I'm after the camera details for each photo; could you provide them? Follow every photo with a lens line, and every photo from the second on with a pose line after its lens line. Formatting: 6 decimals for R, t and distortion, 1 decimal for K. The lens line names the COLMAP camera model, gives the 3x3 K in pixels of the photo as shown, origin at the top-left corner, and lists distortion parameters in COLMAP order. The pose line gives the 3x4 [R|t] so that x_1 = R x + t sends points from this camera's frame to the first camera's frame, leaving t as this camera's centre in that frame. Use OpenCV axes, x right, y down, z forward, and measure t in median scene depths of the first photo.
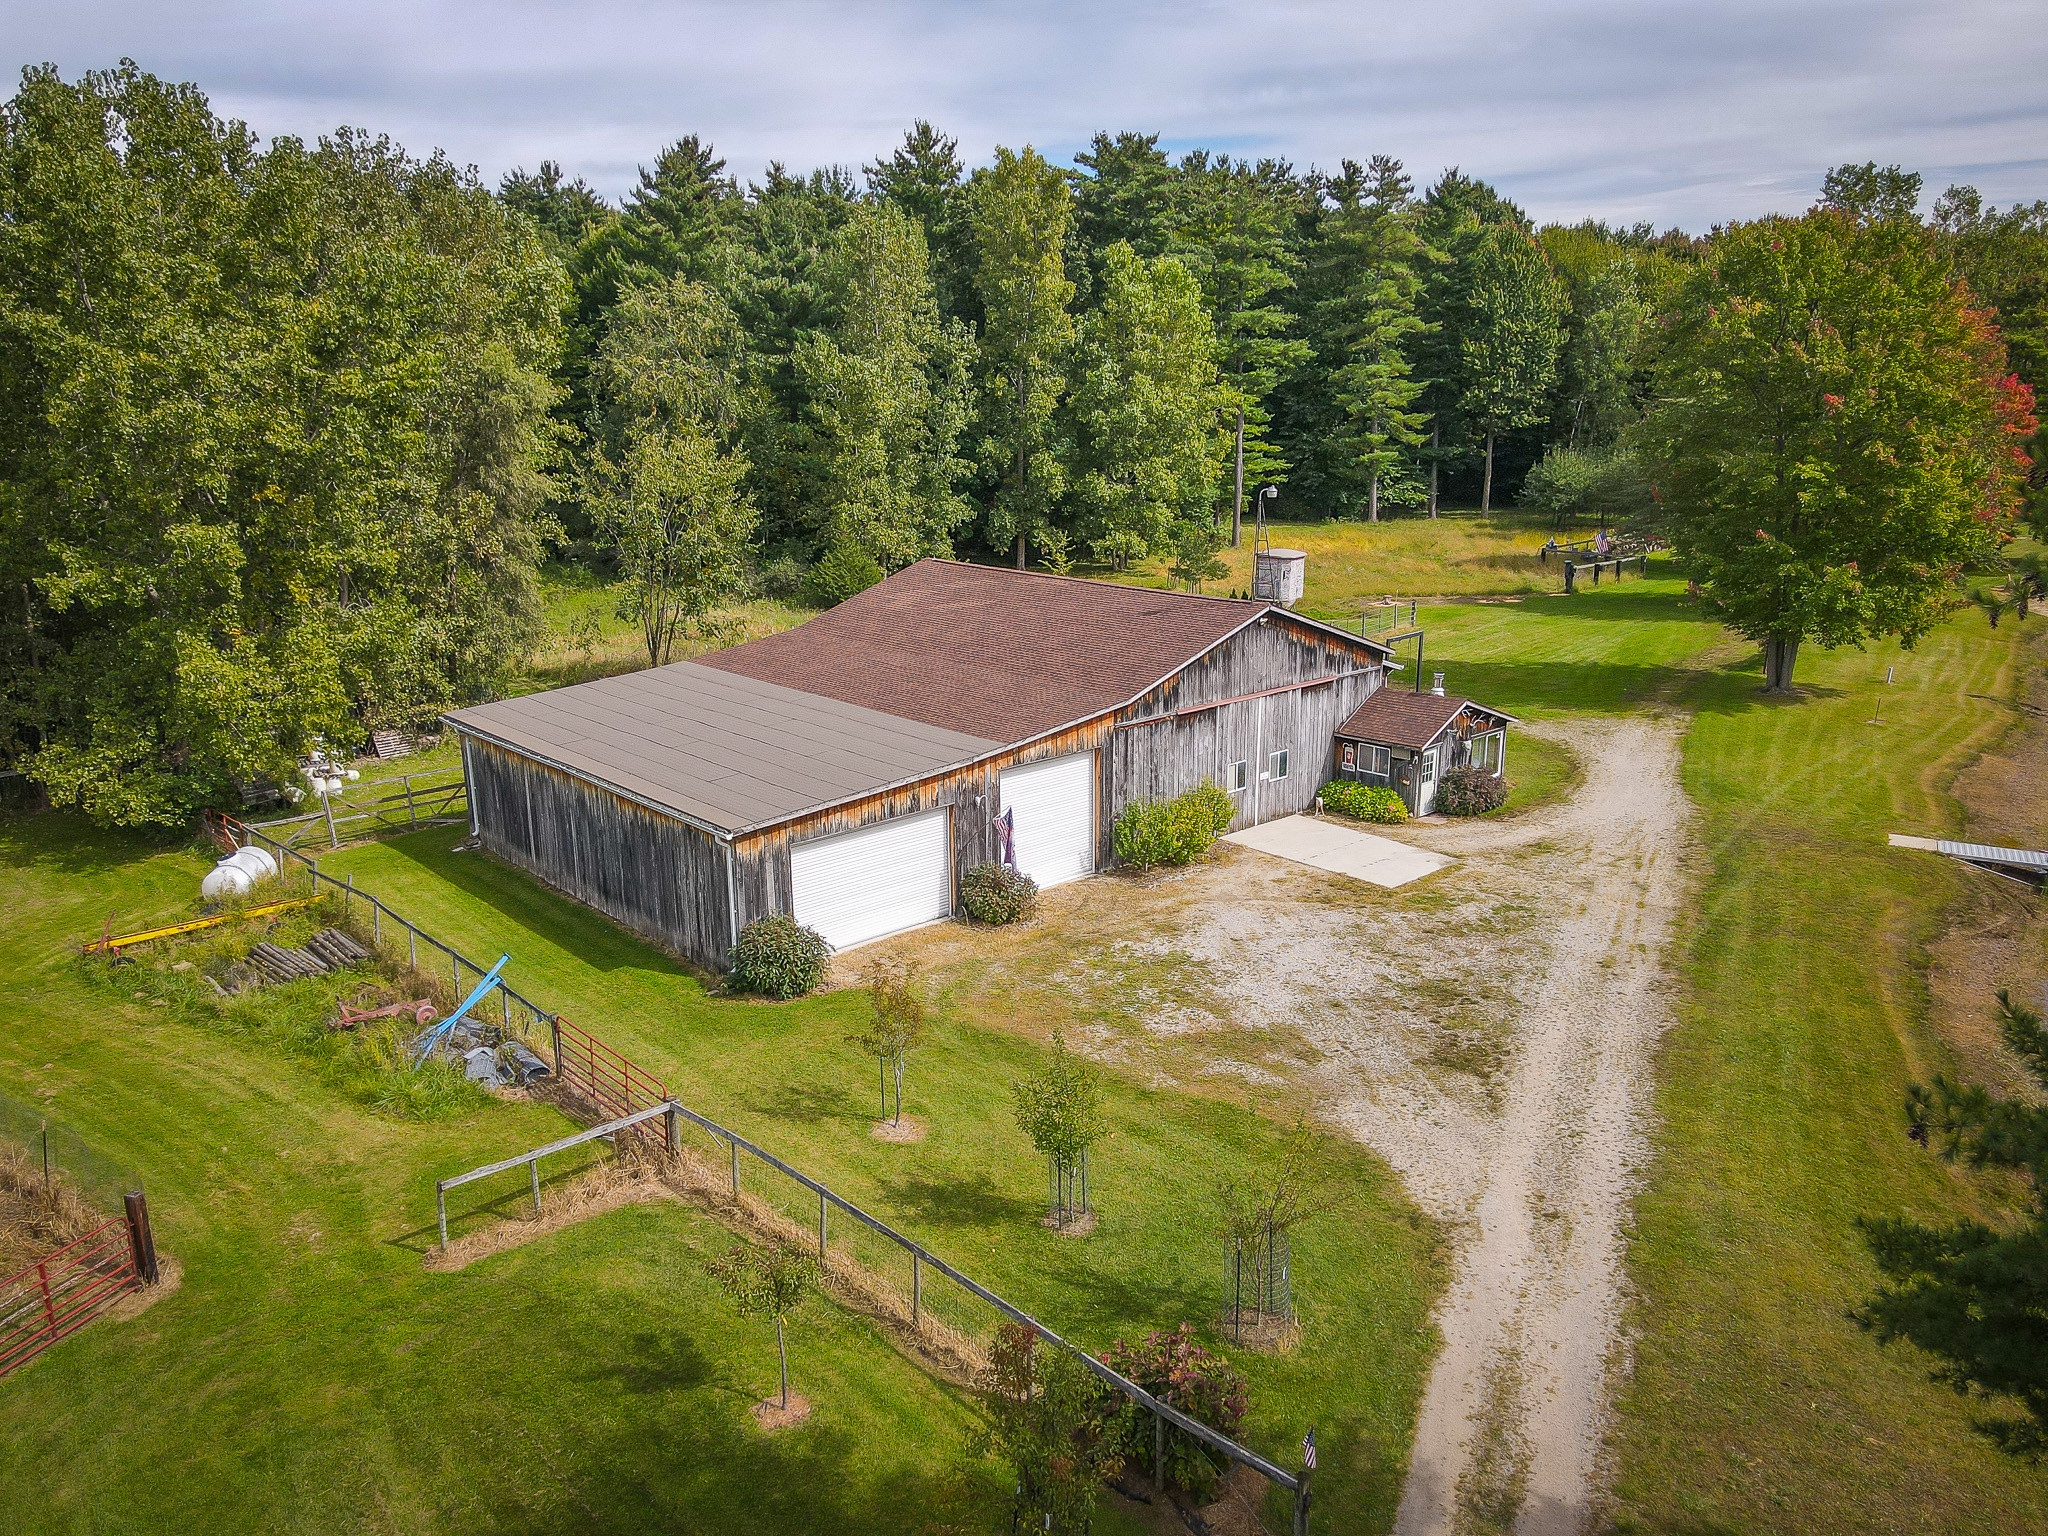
lens RADIAL K [[1494.4, 0, 1007.3], [0, 1494.4, 767.2], [0, 0, 1]] dist [0.012979, 0.004777]
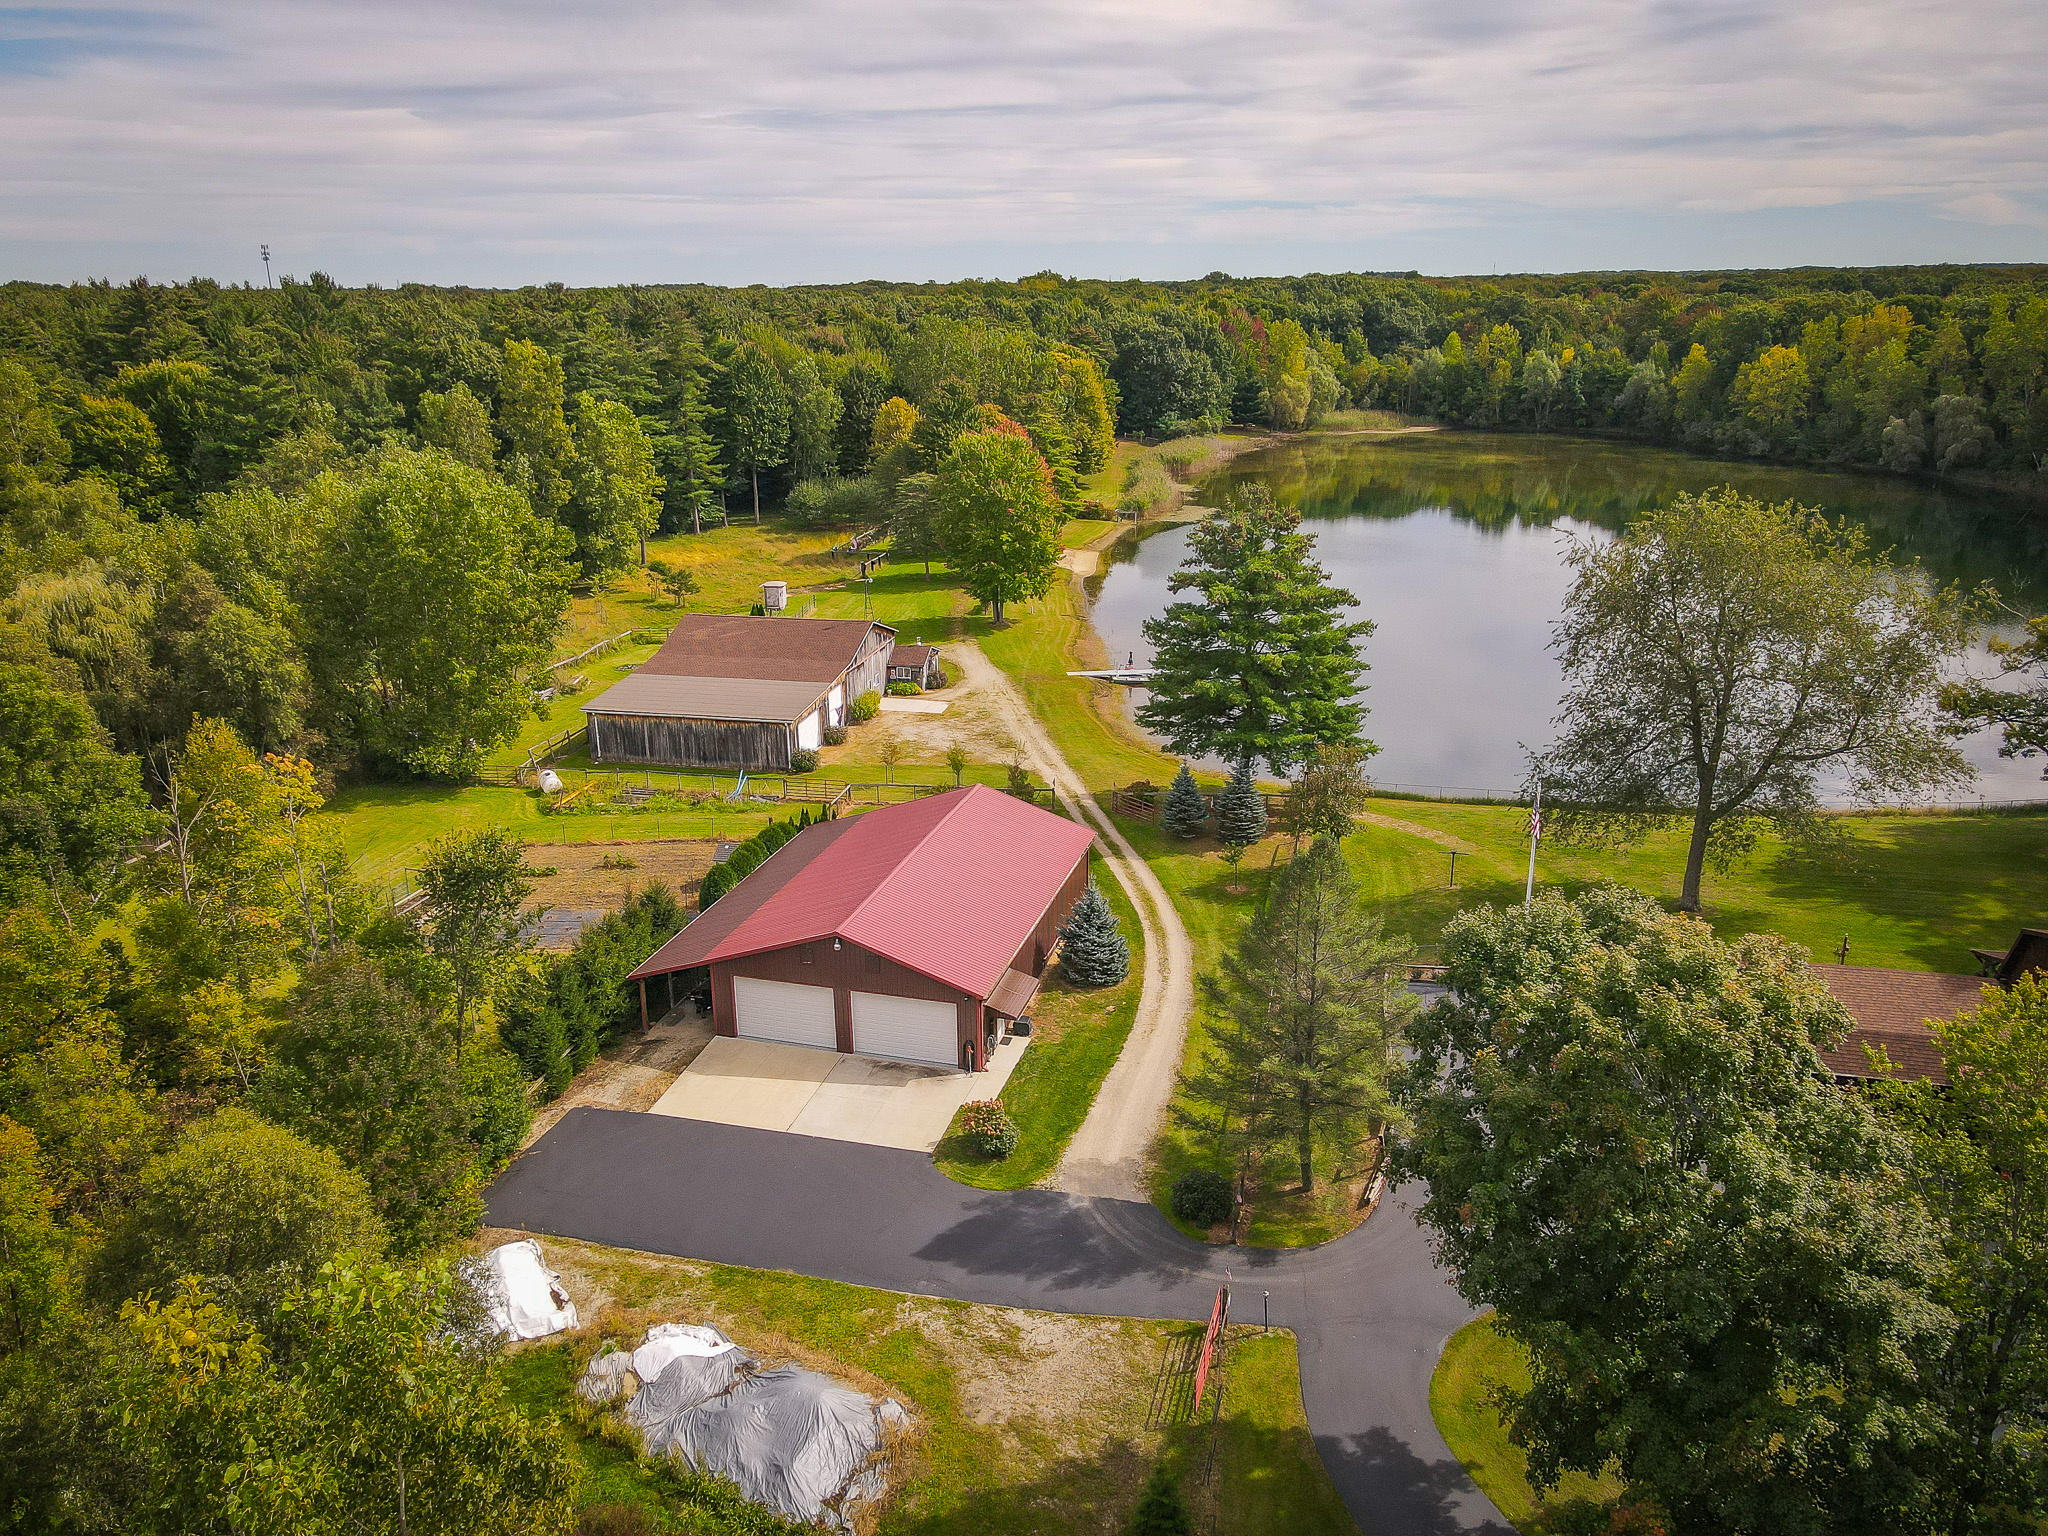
lens RADIAL K [[1494.4, 0, 1004.8], [0, 1494.4, 773.7], [0, 0, 1]] dist [0.012979, 0.004777]
pose [[0.815700, -0.181221, 0.549357, -0.923360], [0.153045, 0.983431, 0.097168, -0.049957], [-0.557863, 0.004816, 0.829919, -1.089563]]
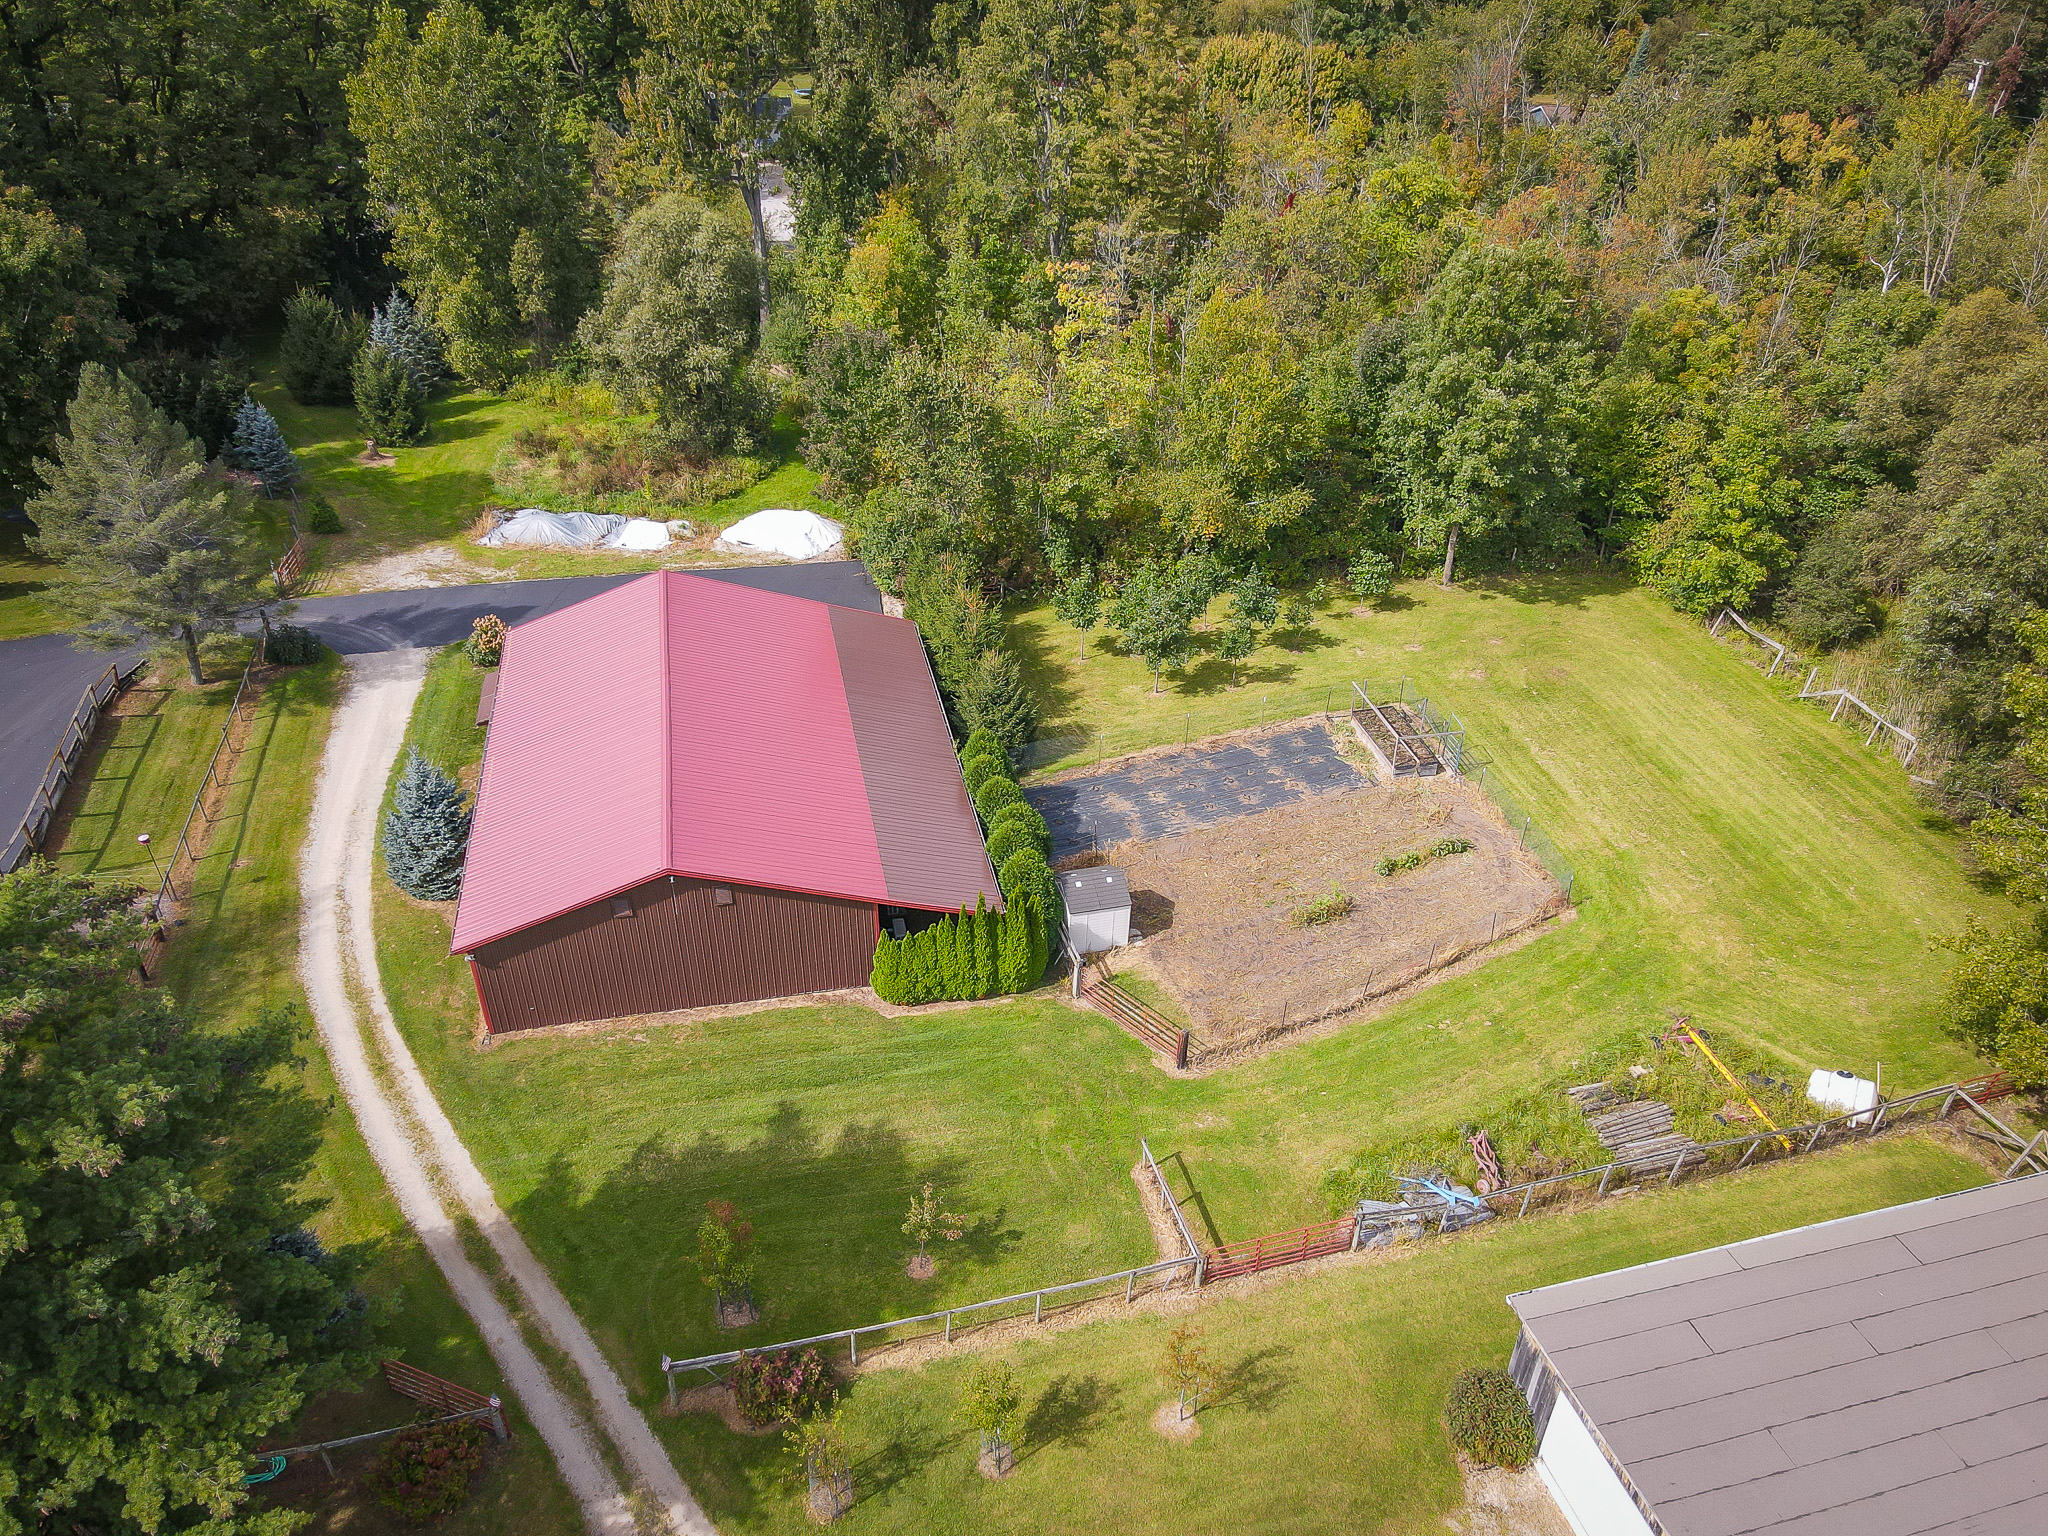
lens RADIAL K [[1494.4, 0, 1026.4], [0, 1494.4, 767.6], [0, 0, 1]] dist [0.012979, 0.004777]
pose [[-0.446710, 0.495006, -0.745265, 0.340868], [-0.230845, 0.741020, 0.630555, -0.484631], [0.864384, 0.453716, -0.216752, 0.451750]]
